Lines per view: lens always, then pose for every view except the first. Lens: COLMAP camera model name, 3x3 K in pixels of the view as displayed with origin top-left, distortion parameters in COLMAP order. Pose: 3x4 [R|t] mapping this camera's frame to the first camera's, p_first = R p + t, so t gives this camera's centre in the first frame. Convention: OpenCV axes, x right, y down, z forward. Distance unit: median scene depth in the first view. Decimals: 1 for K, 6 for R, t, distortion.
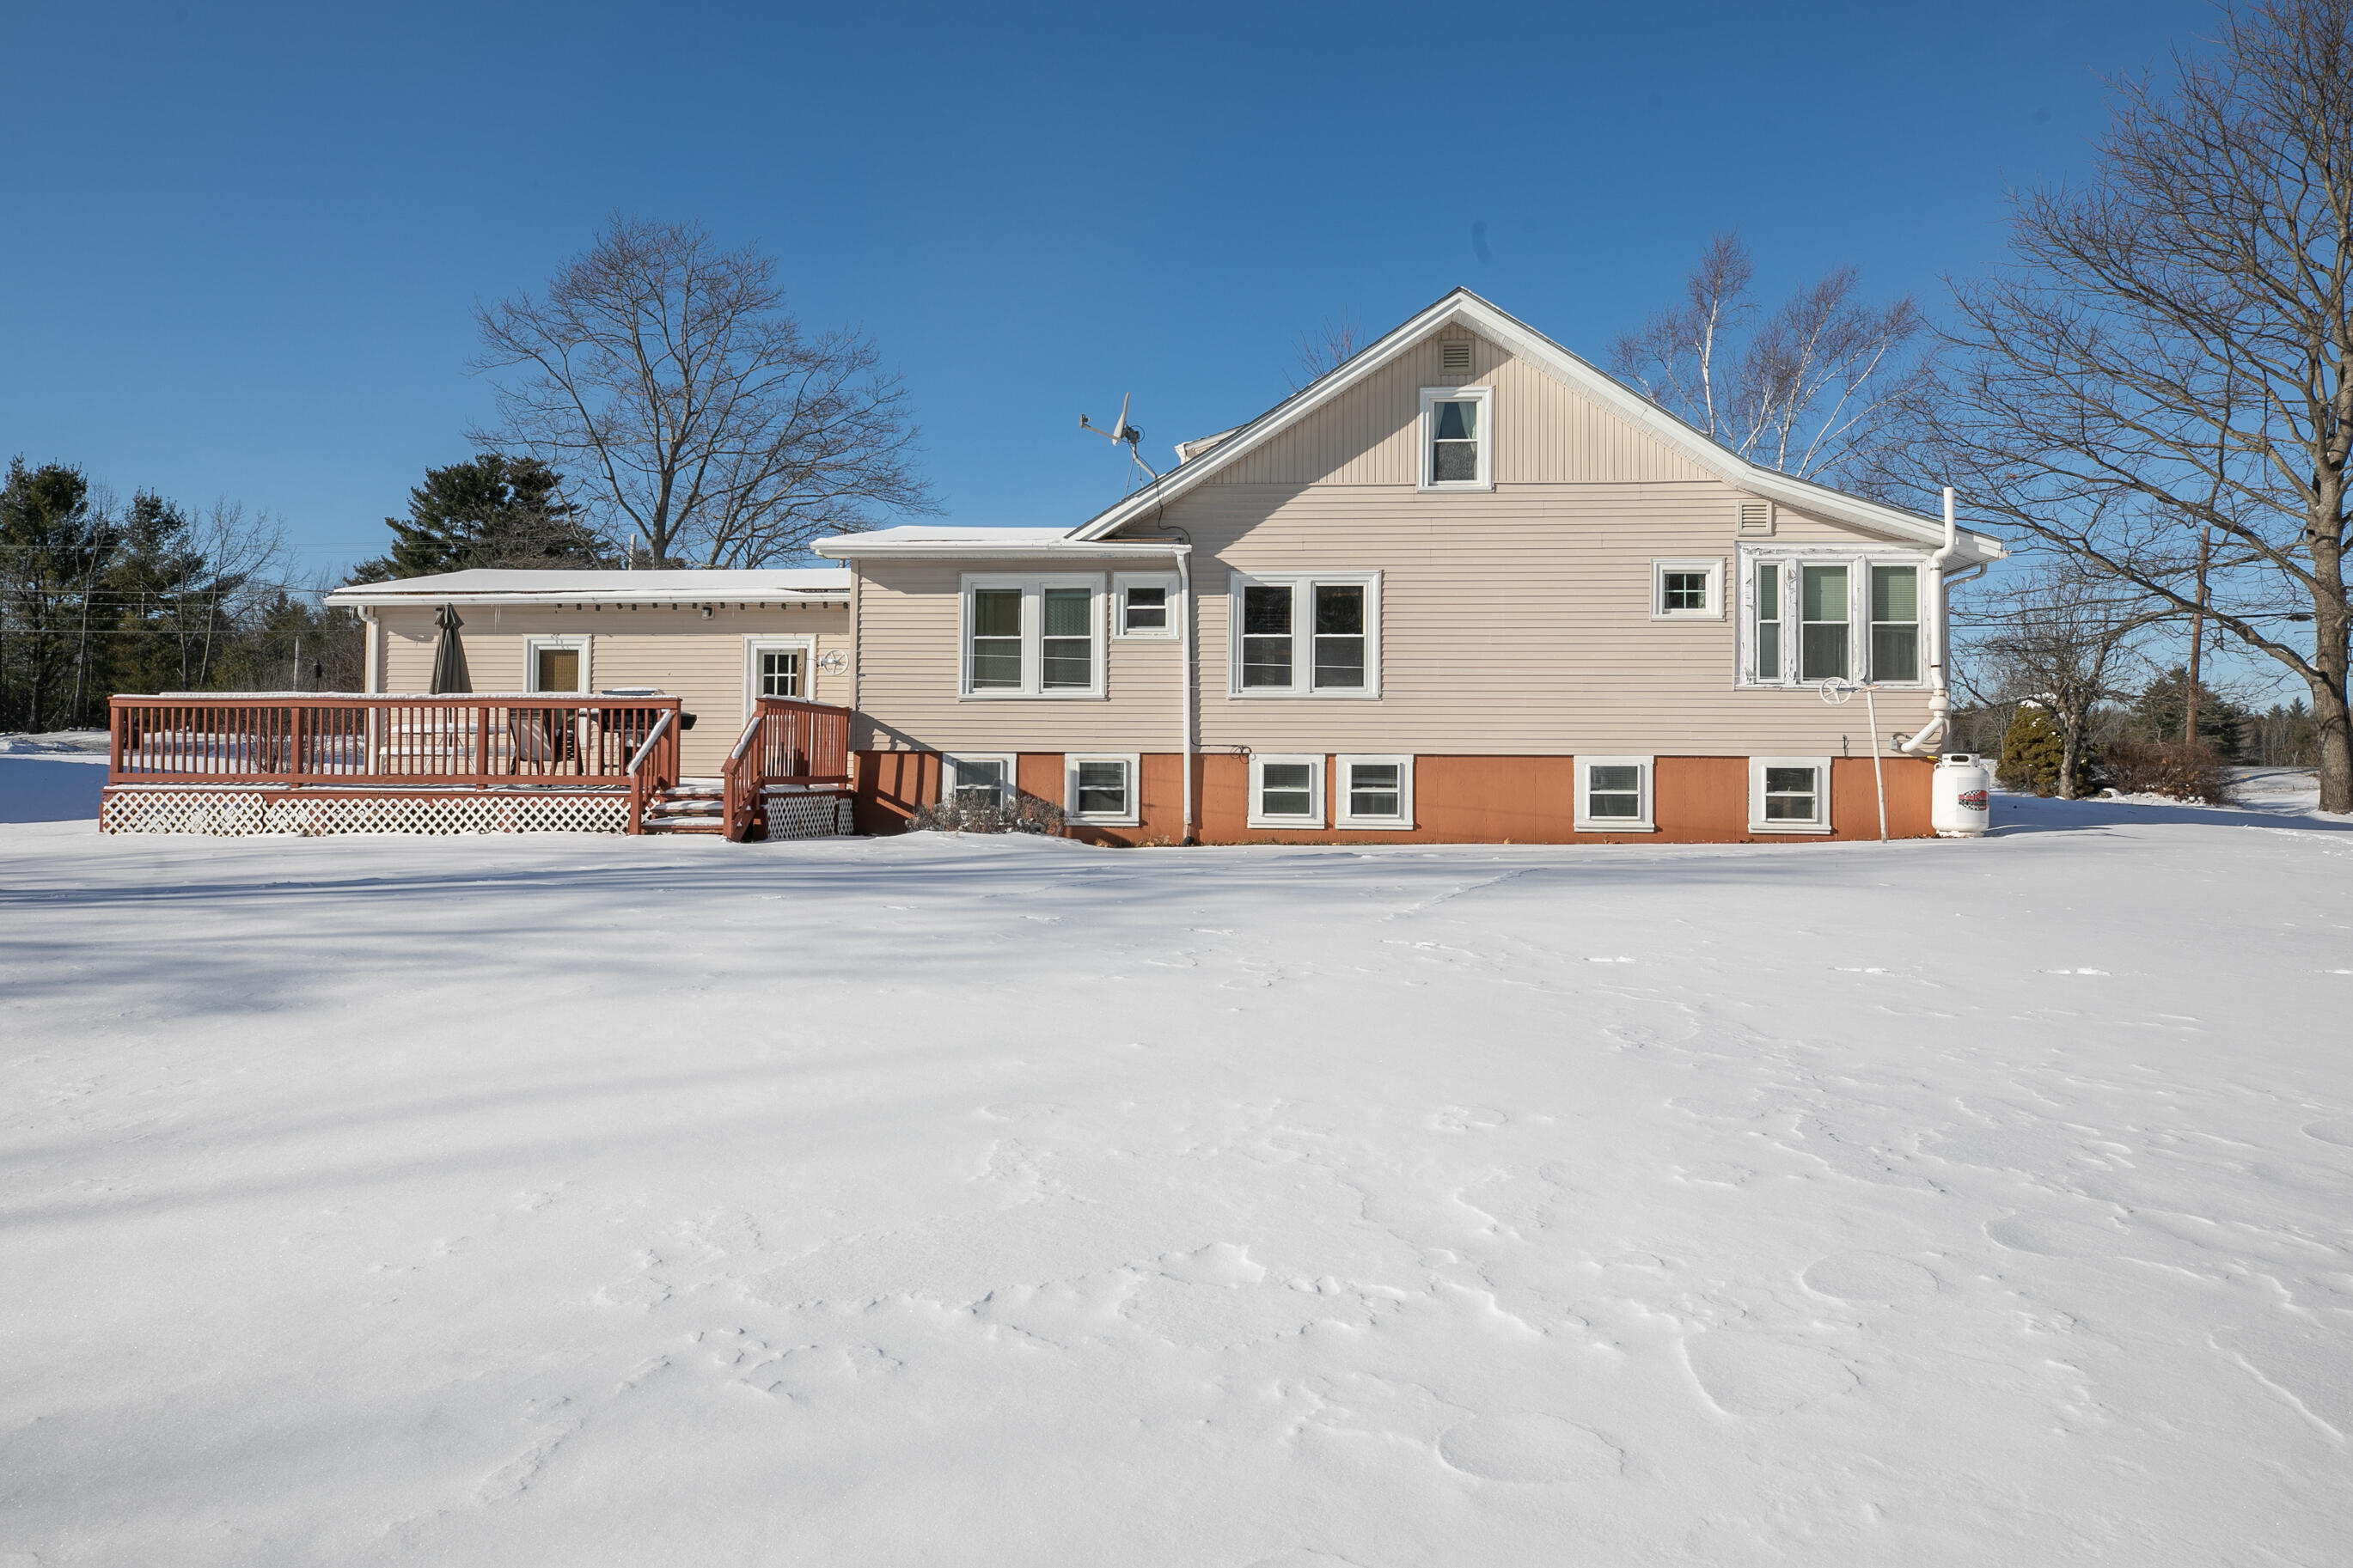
lens RADIAL K [[1566.4, 0, 1184.7], [0, 1566.4, 776.5], [0, 0, 1]] dist [-0.004124, 0.004171]
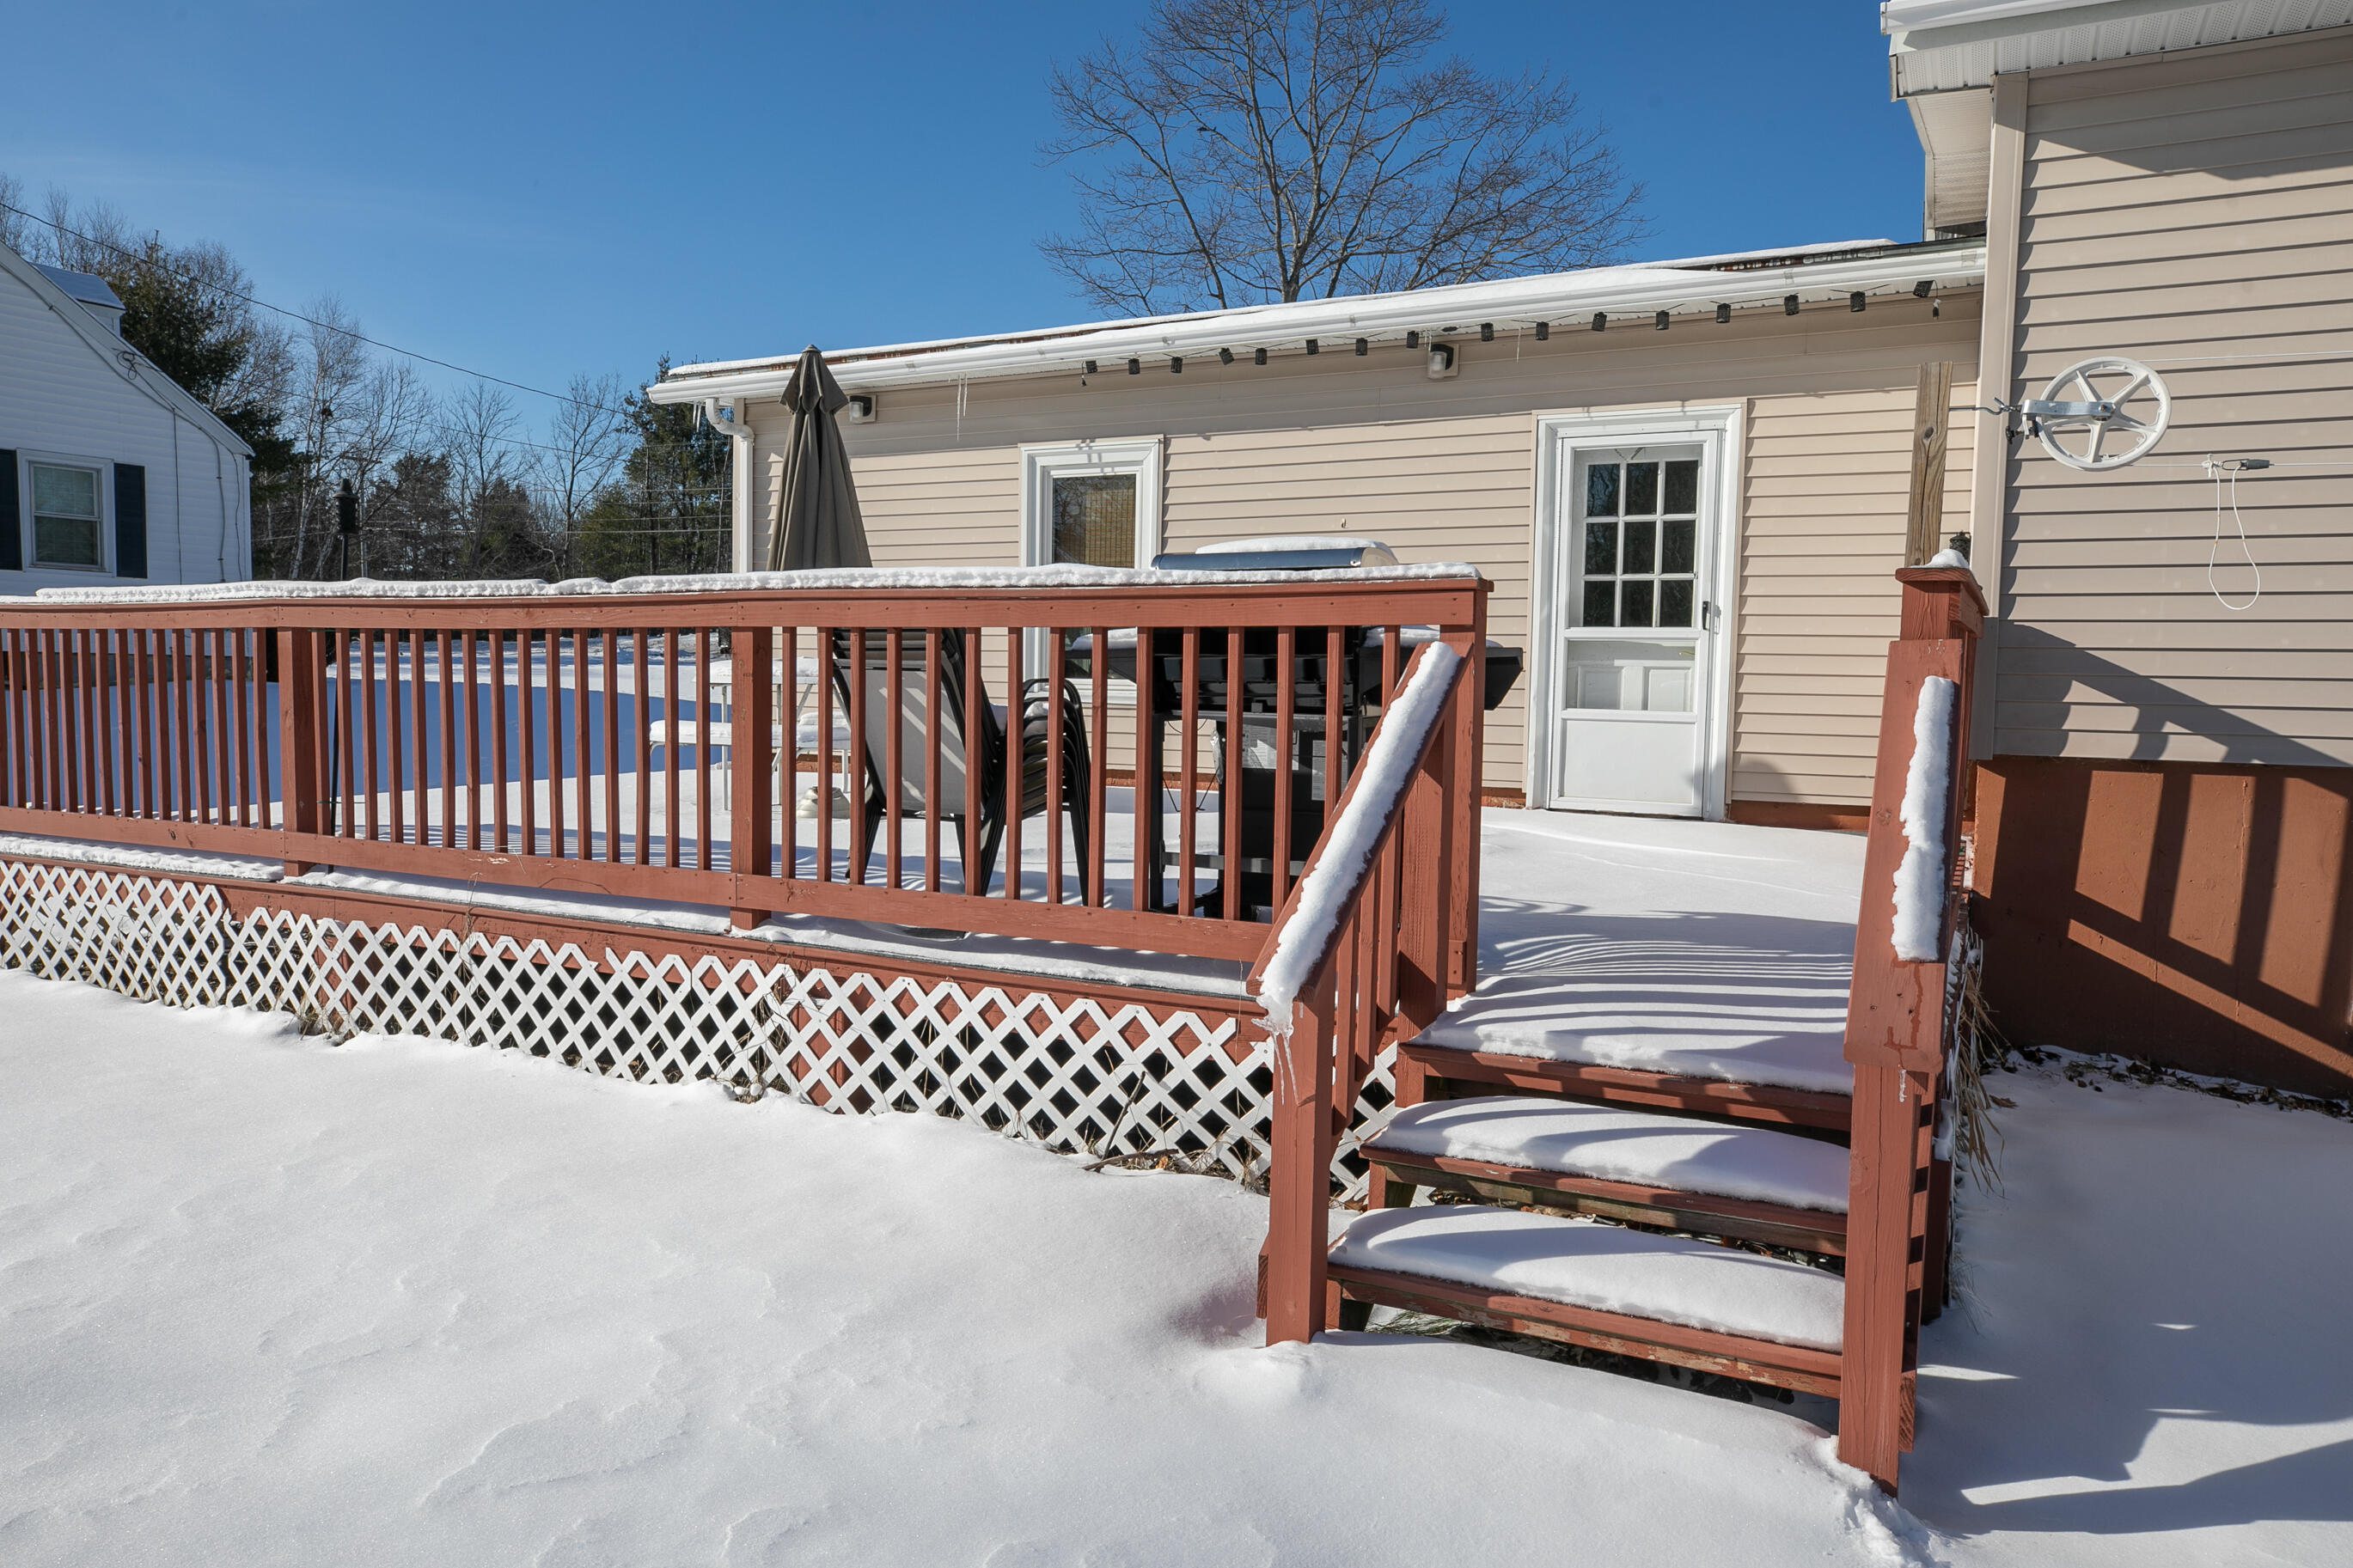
lens RADIAL K [[1566.4, 0, 1178.6], [0, 1566.4, 787.6], [0, 0, 1]] dist [-0.004124, 0.004171]
pose [[0.929373, 0.031266, -0.367816, -0.275678], [-0.003222, 0.997056, 0.076612, -0.036760], [0.369128, -0.070016, 0.926737, 0.766914]]
